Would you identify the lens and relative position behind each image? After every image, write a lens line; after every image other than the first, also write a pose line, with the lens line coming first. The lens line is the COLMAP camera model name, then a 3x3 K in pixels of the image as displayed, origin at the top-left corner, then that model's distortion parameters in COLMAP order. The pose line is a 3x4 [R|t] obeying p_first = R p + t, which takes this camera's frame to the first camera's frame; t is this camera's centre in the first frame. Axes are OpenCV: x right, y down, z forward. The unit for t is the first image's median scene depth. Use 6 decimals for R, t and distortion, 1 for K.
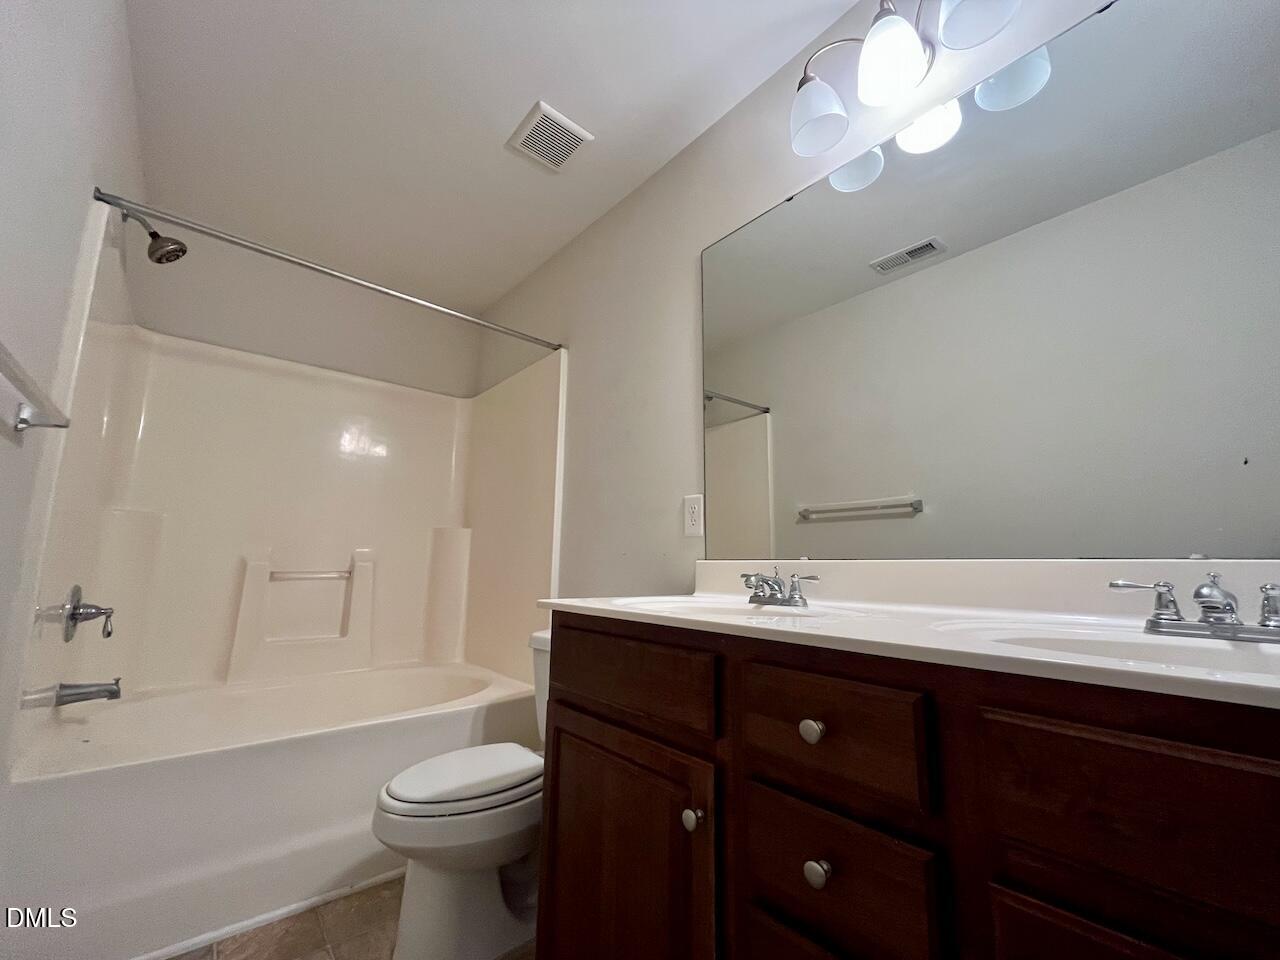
lens RADIAL K [[517.6, 0, 640.0], [0, 517.6, 480.0], [0, 0, 1]] dist [0.000917, 0.000347]
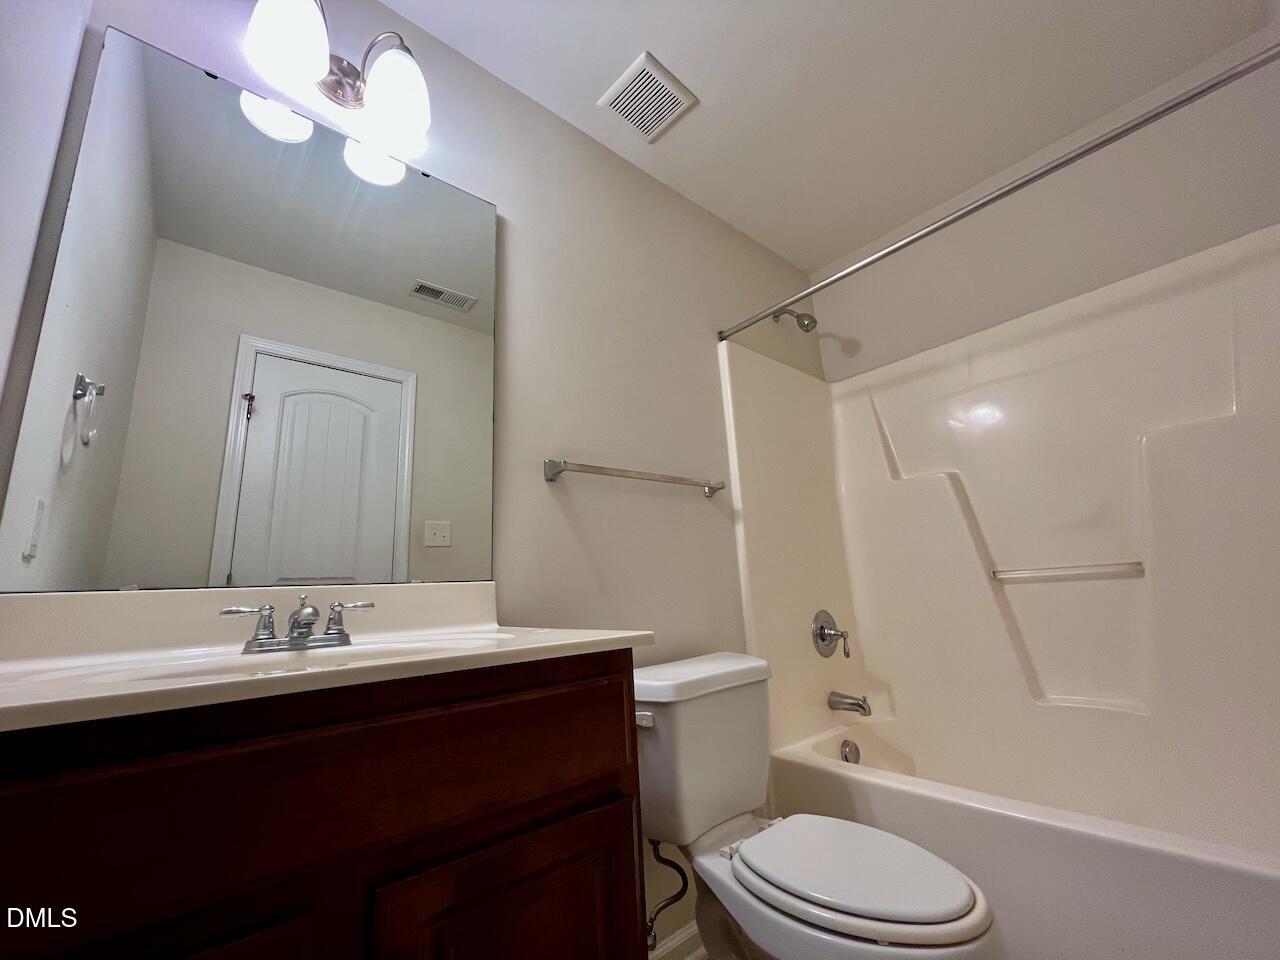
lens RADIAL K [[517.6, 0, 640.0], [0, 517.6, 480.0], [0, 0, 1]] dist [0.000917, 0.000347]
pose [[0.009592, 0.179319, 0.983744, -0.167989], [-0.121195, 0.976745, -0.176861, 0.027809], [-0.992582, -0.117529, 0.031101, 0.186595]]
